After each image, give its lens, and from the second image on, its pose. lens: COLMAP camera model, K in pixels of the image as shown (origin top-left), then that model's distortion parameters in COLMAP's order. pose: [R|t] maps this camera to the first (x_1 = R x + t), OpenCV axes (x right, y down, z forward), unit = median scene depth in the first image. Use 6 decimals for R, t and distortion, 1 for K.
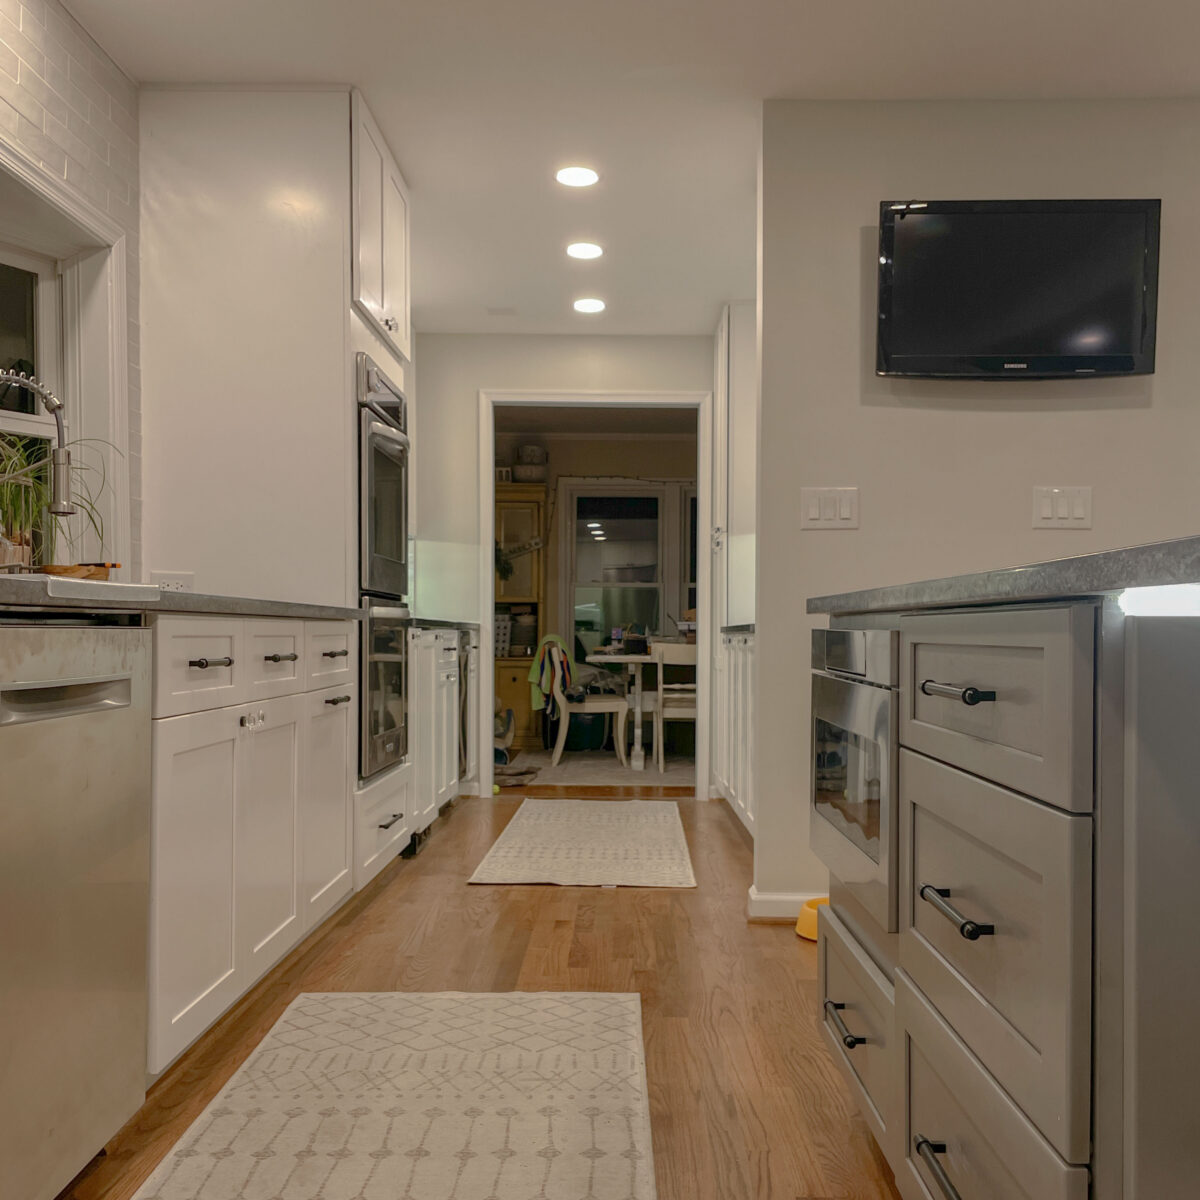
lens RADIAL K [[1215.7, 0, 607.7], [0, 1215.7, 652.7], [0, 0, 1]] dist [0.051941, 0.000000]
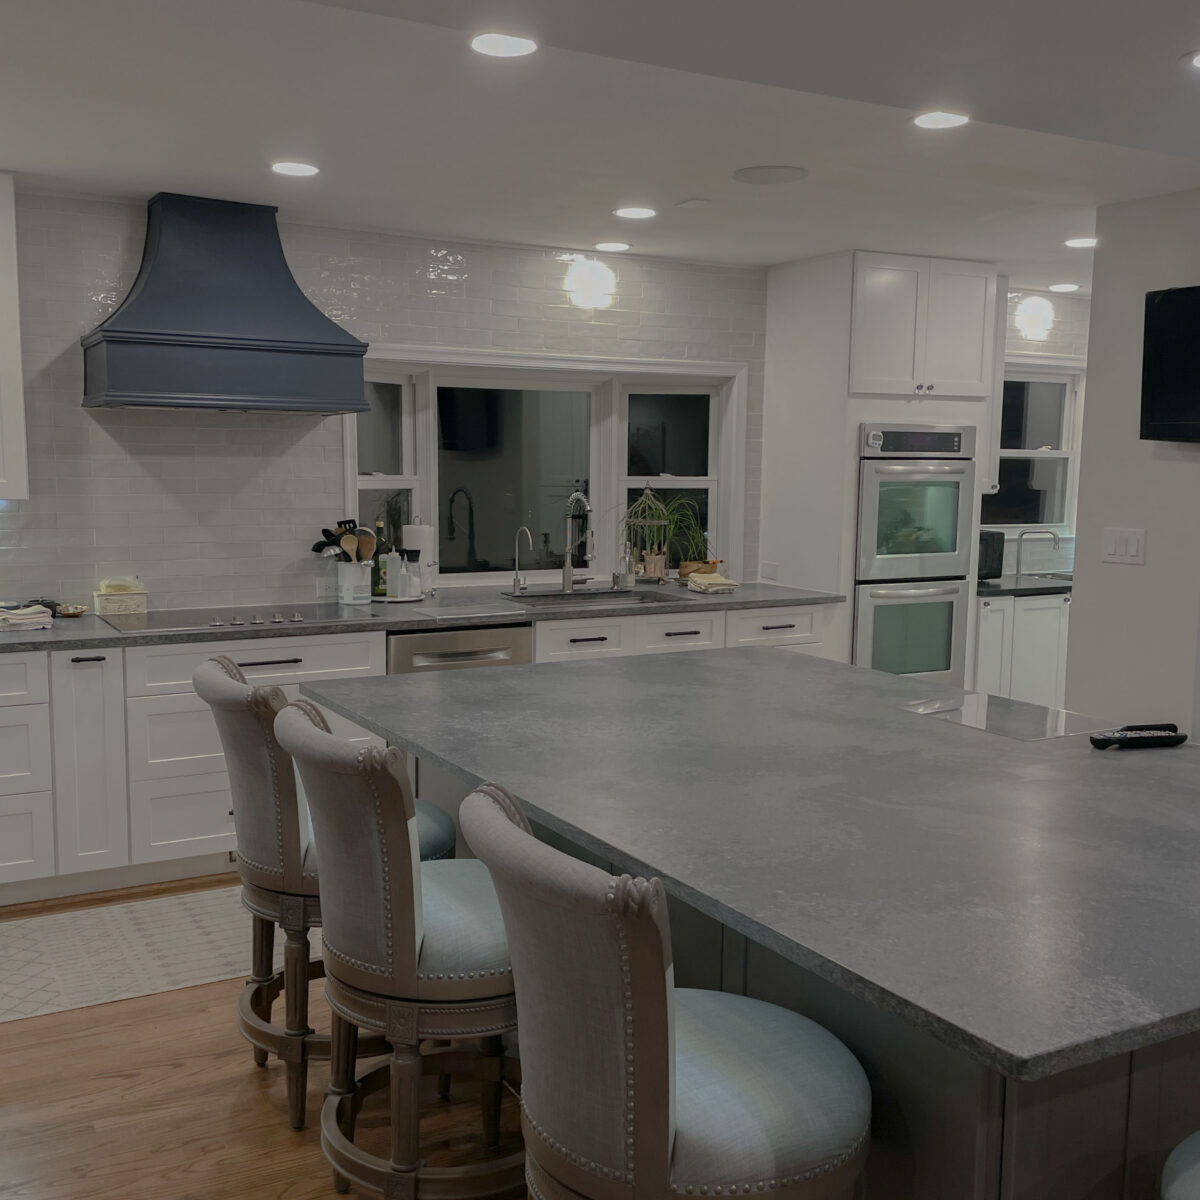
lens RADIAL K [[1298.8, 0, 571.2], [0, 1298.8, 631.3], [0, 0, 1]] dist [0.056187, 0.000000]
pose [[0.493792, 0.114492, -0.862010, 1.073053], [-0.021948, 0.992620, 0.119267, -0.183444], [0.869303, -0.039974, 0.492660, -0.110236]]
